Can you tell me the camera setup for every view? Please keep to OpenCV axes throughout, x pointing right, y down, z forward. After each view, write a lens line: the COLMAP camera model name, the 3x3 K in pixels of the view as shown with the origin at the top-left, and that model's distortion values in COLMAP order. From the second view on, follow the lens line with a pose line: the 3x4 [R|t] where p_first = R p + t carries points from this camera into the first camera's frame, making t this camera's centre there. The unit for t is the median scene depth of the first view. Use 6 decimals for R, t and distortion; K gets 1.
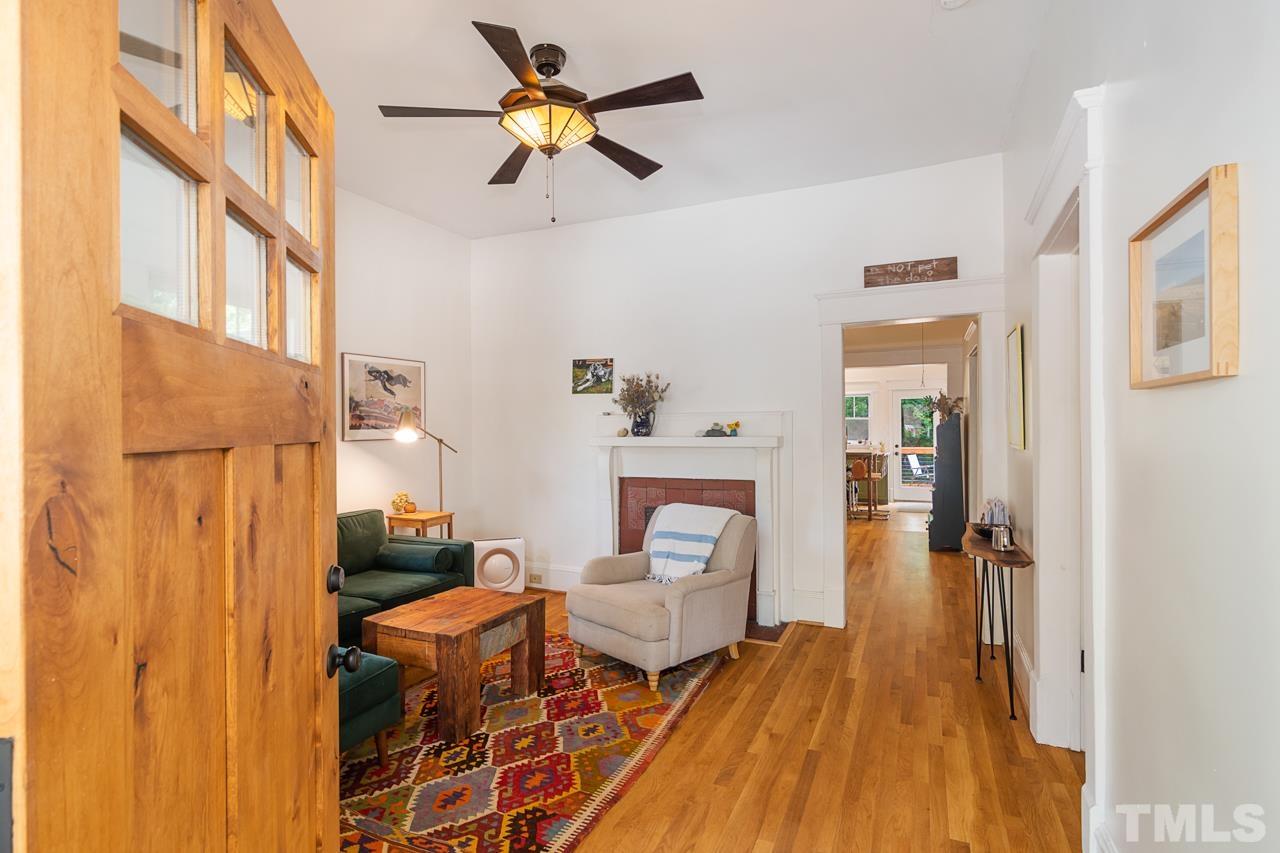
lens RADIAL K [[620.3, 0, 638.2], [0, 620.3, 425.4], [0, 0, 1]] dist [-0.002116, 0.003533]
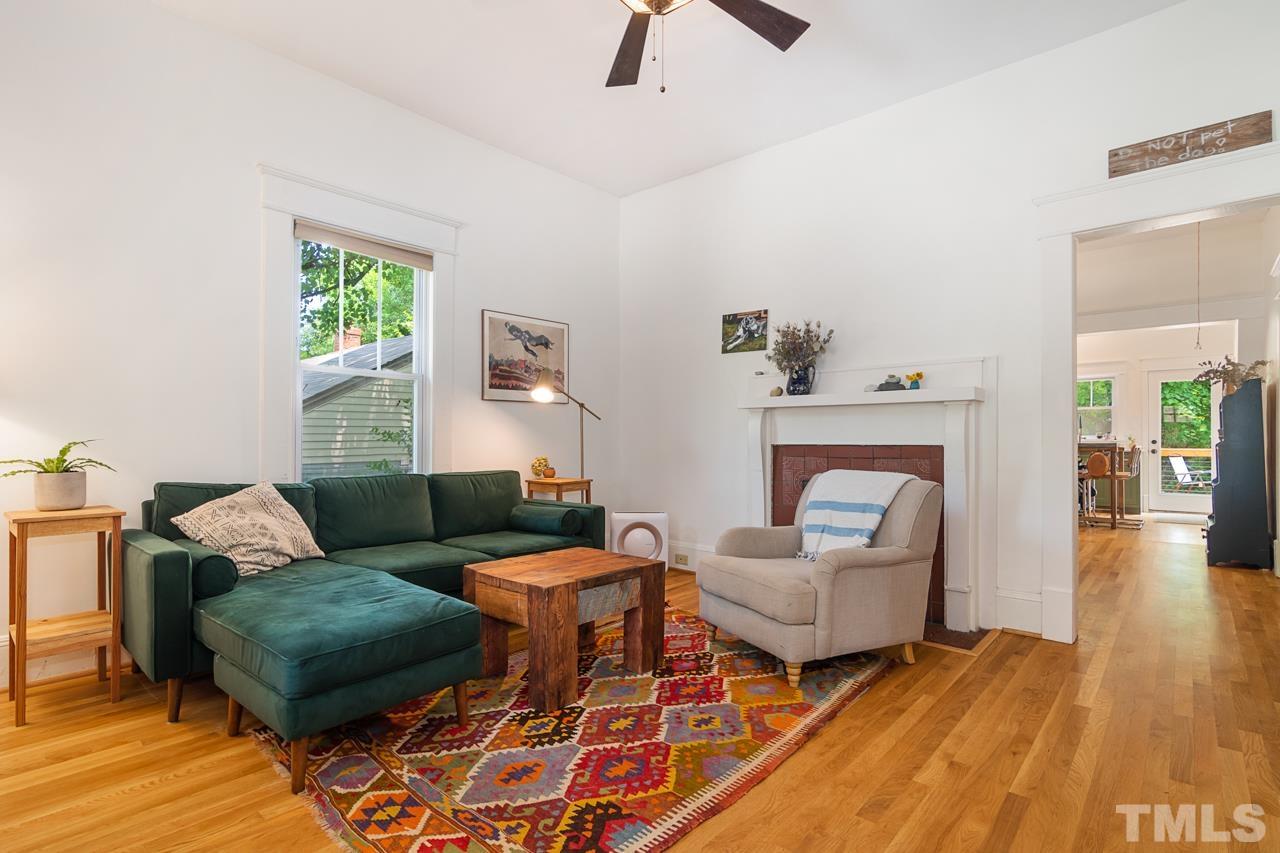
lens RADIAL K [[620.3, 0, 639.9], [0, 620.3, 433.0], [0, 0, 1]] dist [-0.002116, 0.003533]
pose [[0.956976, 0.007923, -0.290058, 0.057037], [-0.008861, 0.999959, -0.001922, 0.093639], [0.290031, 0.004410, 0.957007, 0.160032]]
